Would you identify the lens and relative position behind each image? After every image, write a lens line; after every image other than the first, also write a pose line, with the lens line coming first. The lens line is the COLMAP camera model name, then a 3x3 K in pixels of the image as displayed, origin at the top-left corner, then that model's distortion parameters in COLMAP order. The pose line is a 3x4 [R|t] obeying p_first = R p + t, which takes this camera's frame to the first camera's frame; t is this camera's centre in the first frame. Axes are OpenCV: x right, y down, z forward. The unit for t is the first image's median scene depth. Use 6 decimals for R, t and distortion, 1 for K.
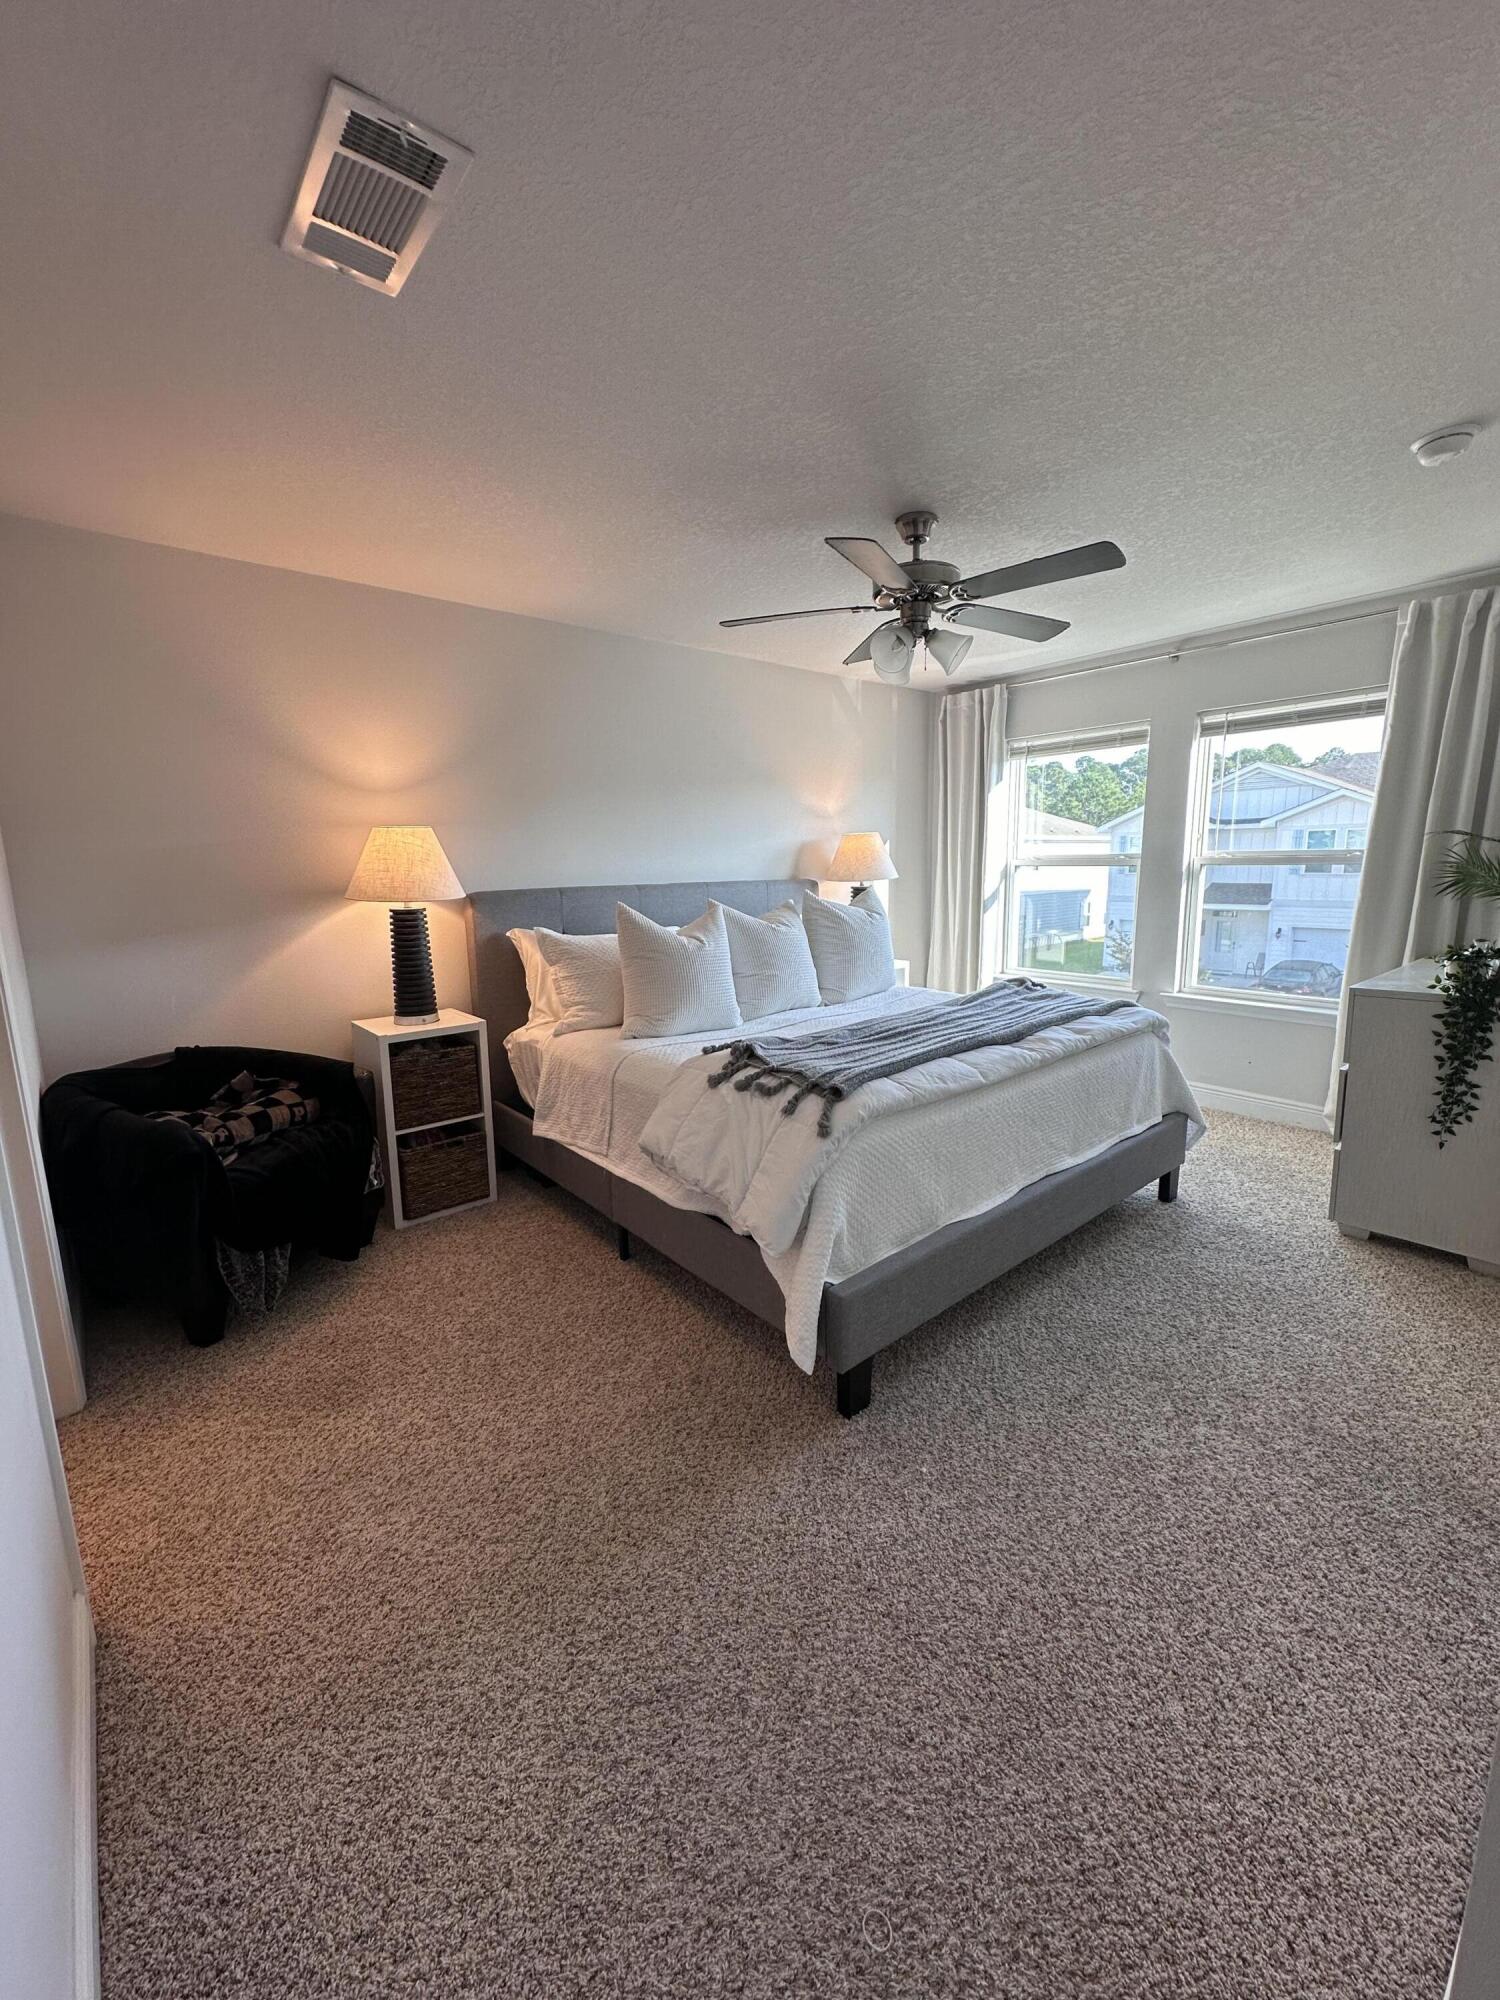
lens RADIAL K [[792.9, 0, 750.0], [0, 792.9, 1000.0], [0, 0, 1]] dist [-0.000196, 0.000040]
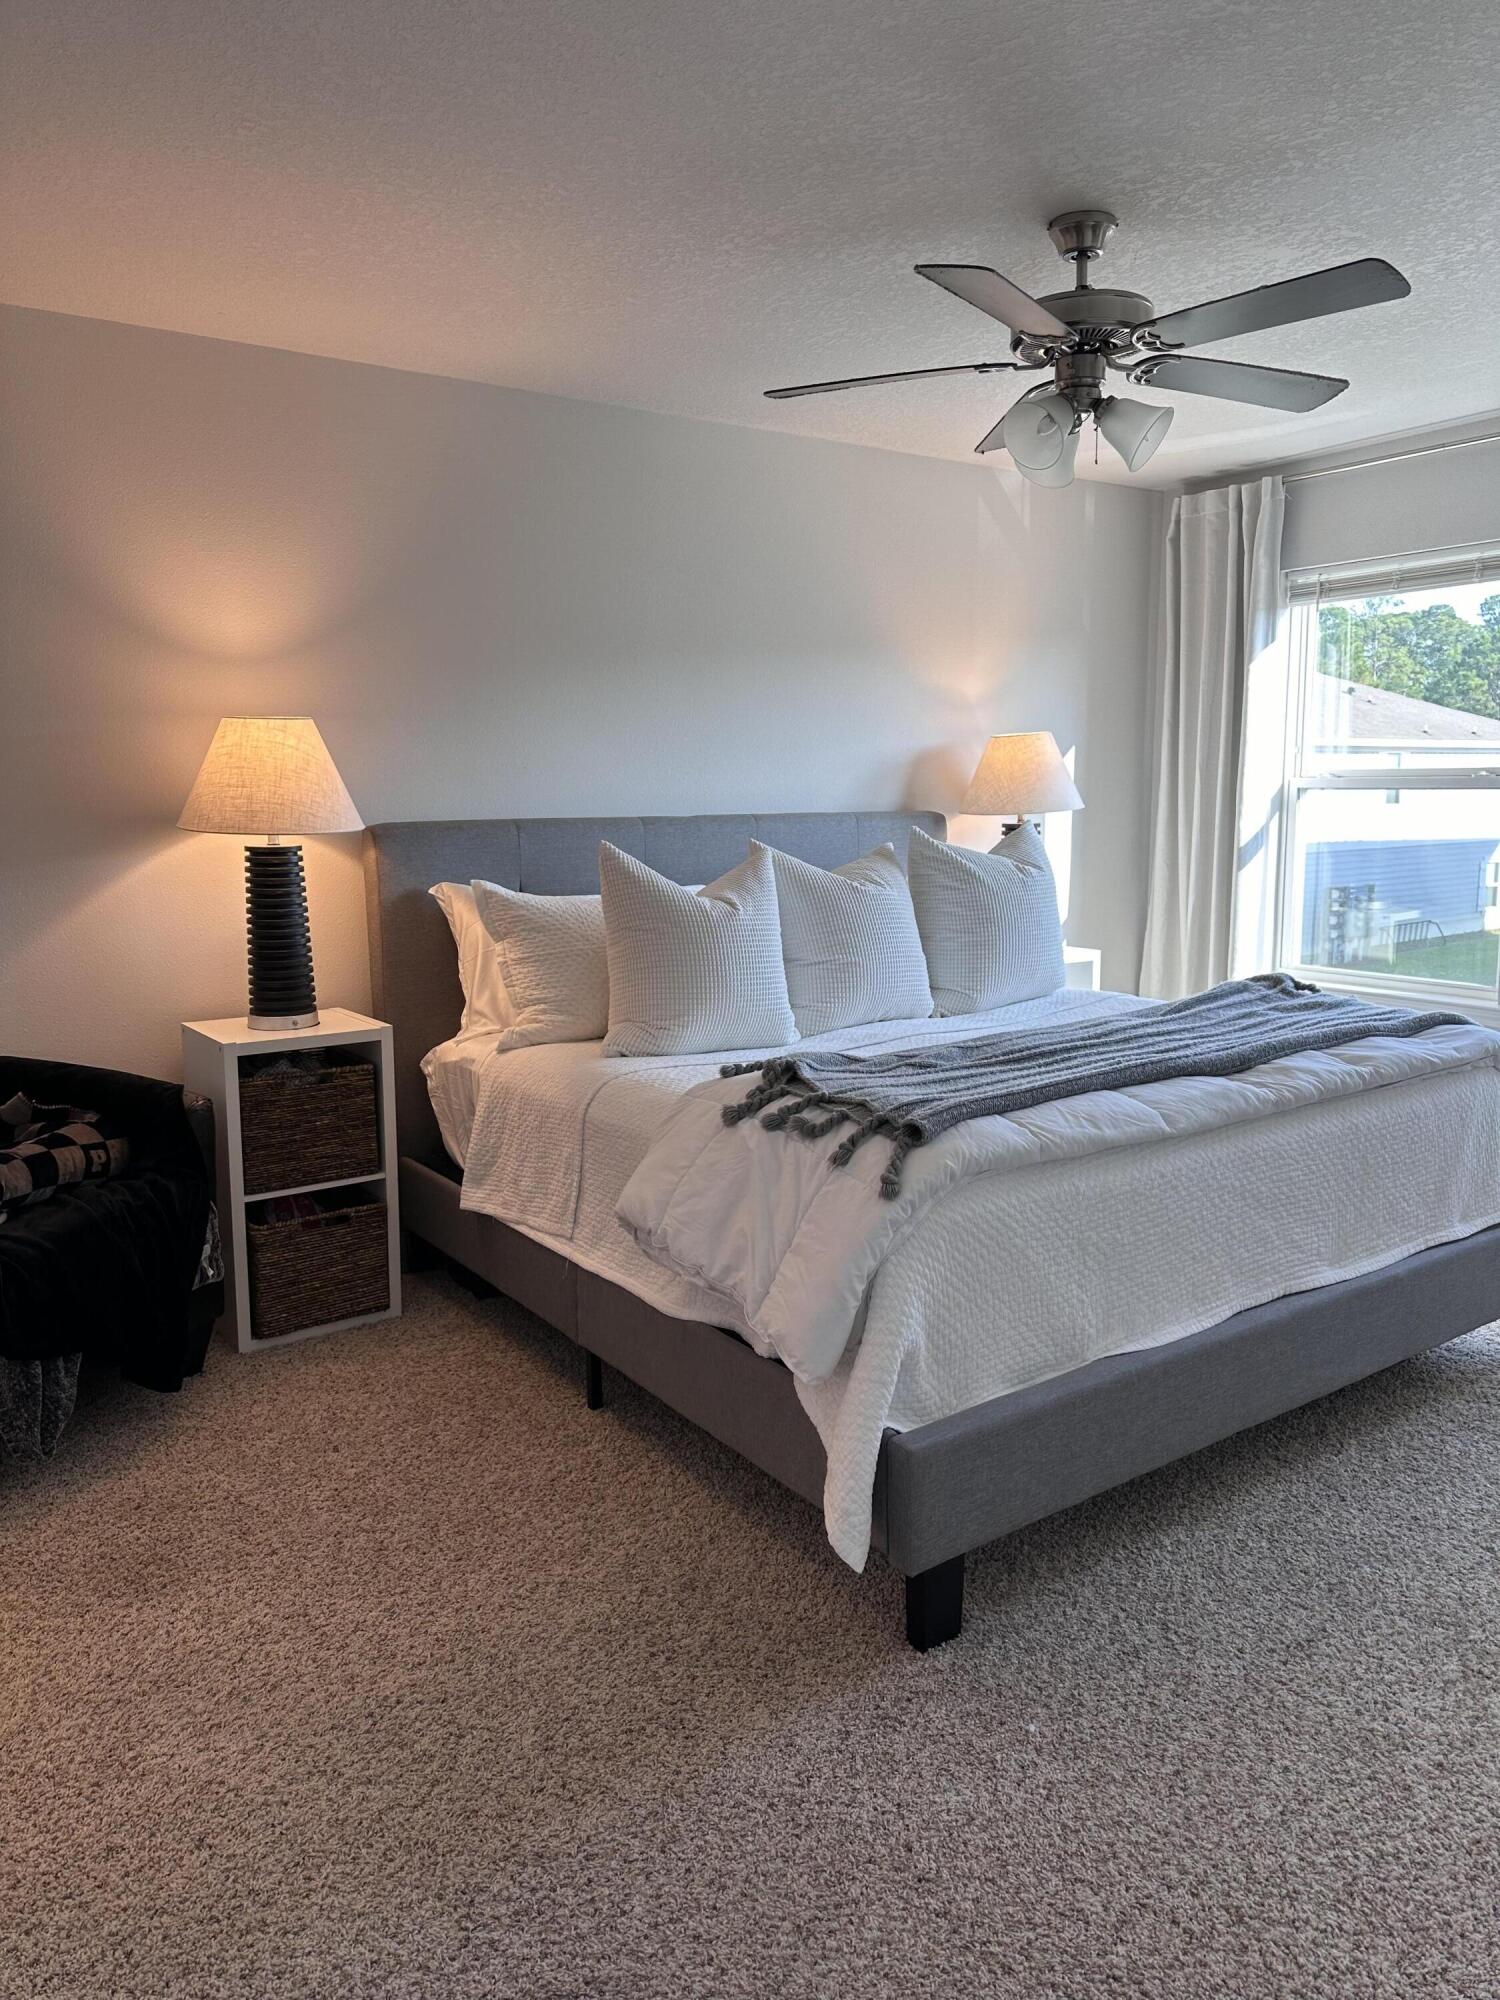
lens RADIAL K [[1412.6, 0, 750.4], [0, 1412.6, 1004.3], [0, 0, 1]] dist [0.030084, -0.035534]
pose [[0.996120, 0.020176, -0.085658, 0.063970], [-0.021829, 0.999592, -0.018405, 0.032885], [0.085252, 0.020204, 0.996155, -0.124524]]
